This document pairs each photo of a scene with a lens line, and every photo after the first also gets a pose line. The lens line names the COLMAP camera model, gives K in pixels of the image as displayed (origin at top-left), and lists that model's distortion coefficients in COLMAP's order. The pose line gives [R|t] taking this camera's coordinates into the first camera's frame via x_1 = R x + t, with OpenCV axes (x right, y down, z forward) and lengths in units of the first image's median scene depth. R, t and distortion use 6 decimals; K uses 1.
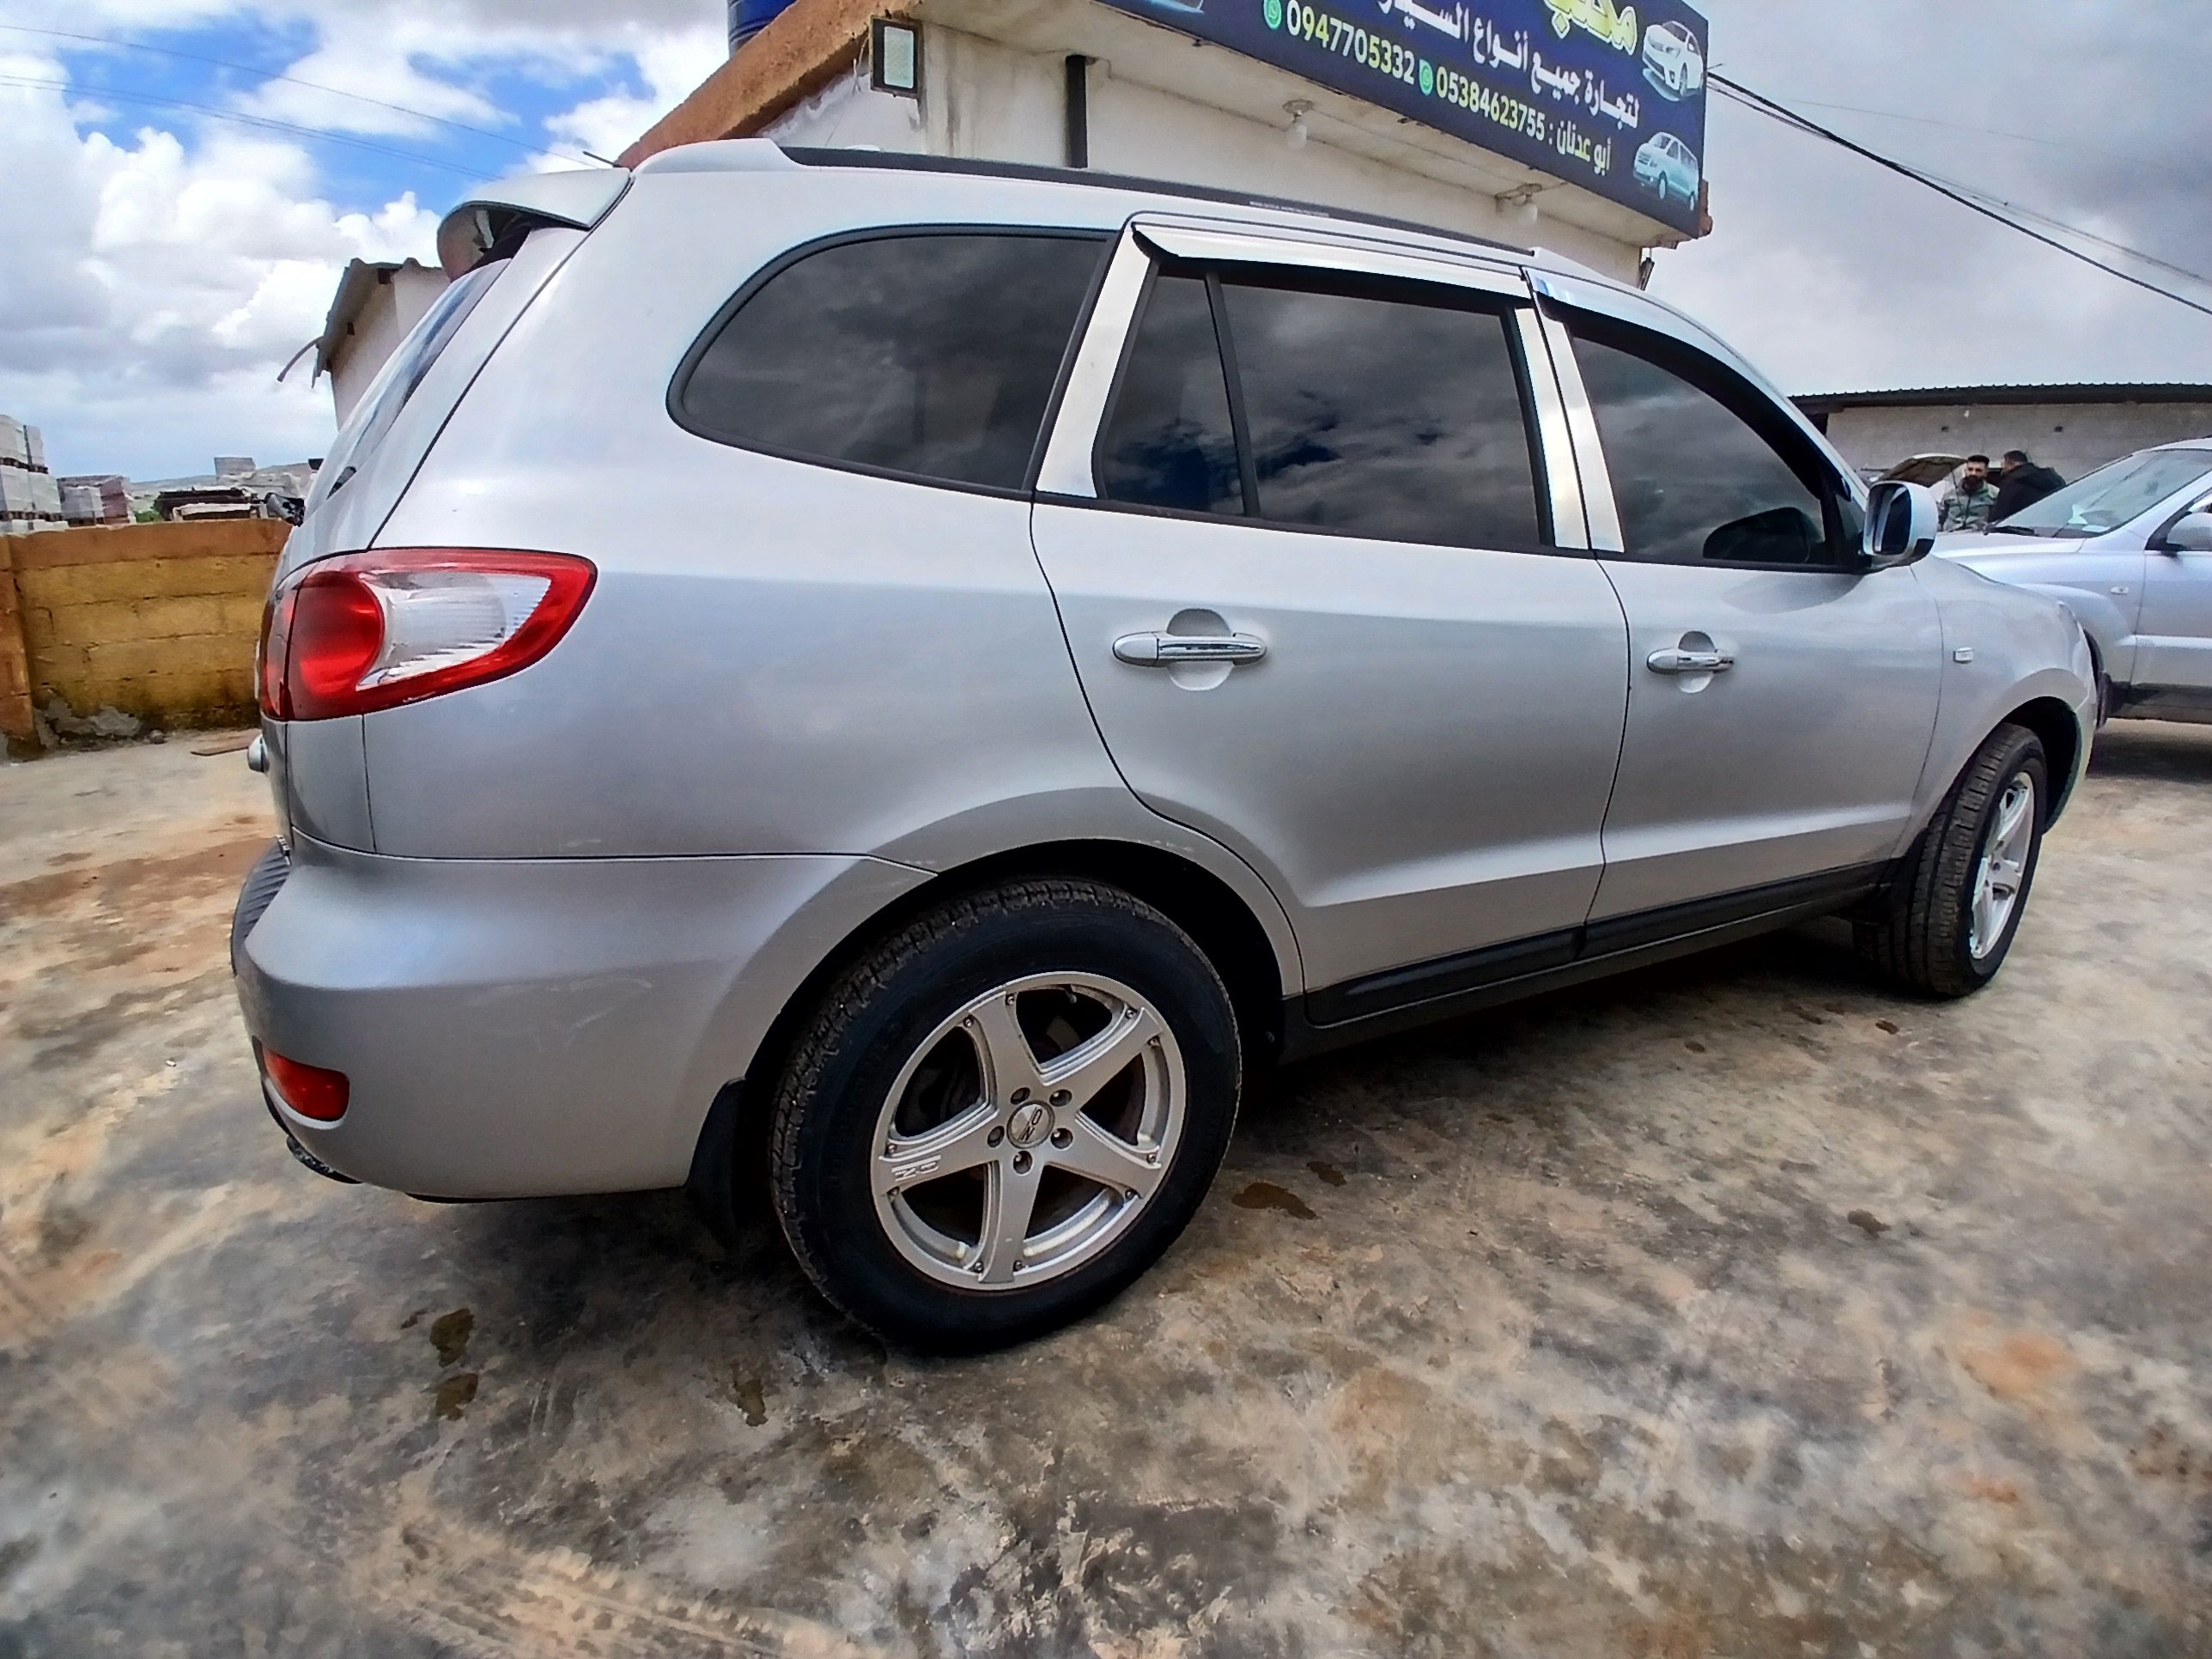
lens RADIAL K [[1121.5, 0, 1106.0], [0, 1121.5, 829.5], [0, 0, 1]] dist [-0.001577, -0.046311]
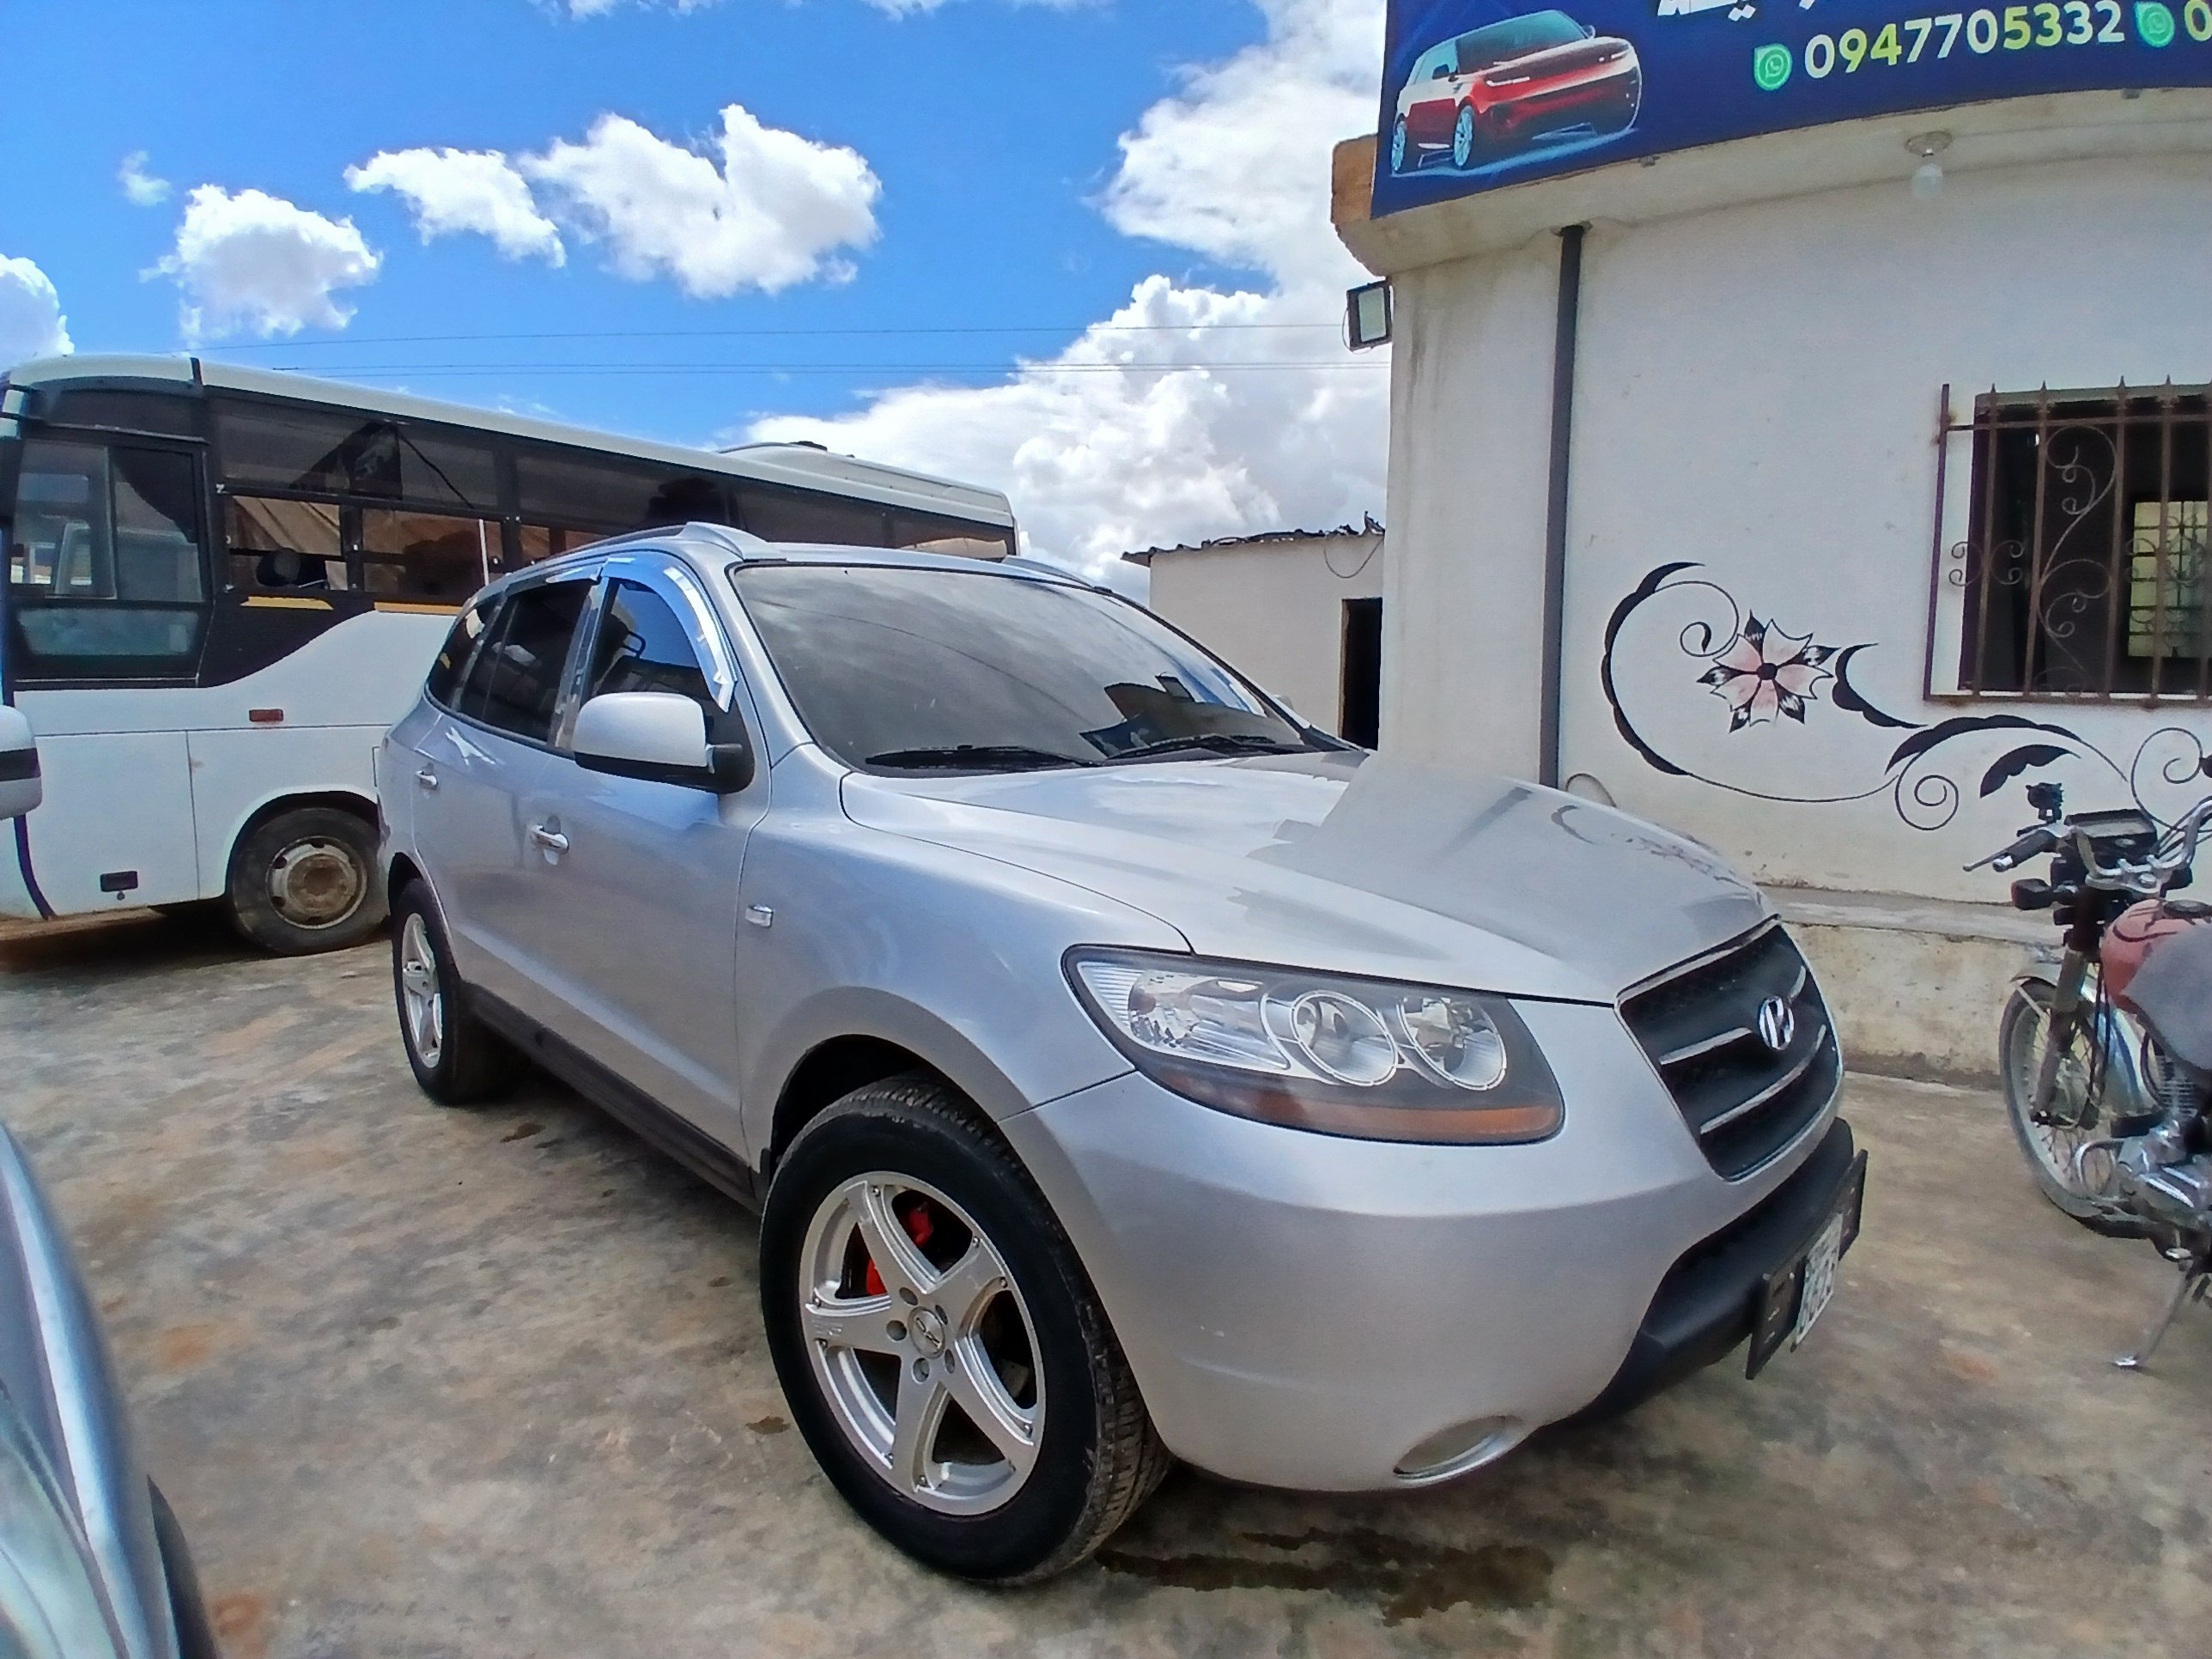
lens RADIAL K [[1121.5, 0, 1106.0], [0, 1121.5, 829.5], [0, 0, 1]] dist [-0.001577, -0.046311]
pose [[0.282455, 0.105595, -0.953451, 1.786265], [-0.262633, 0.964460, 0.029011, -0.340173], [0.922628, 0.242213, 0.300150, 1.130839]]
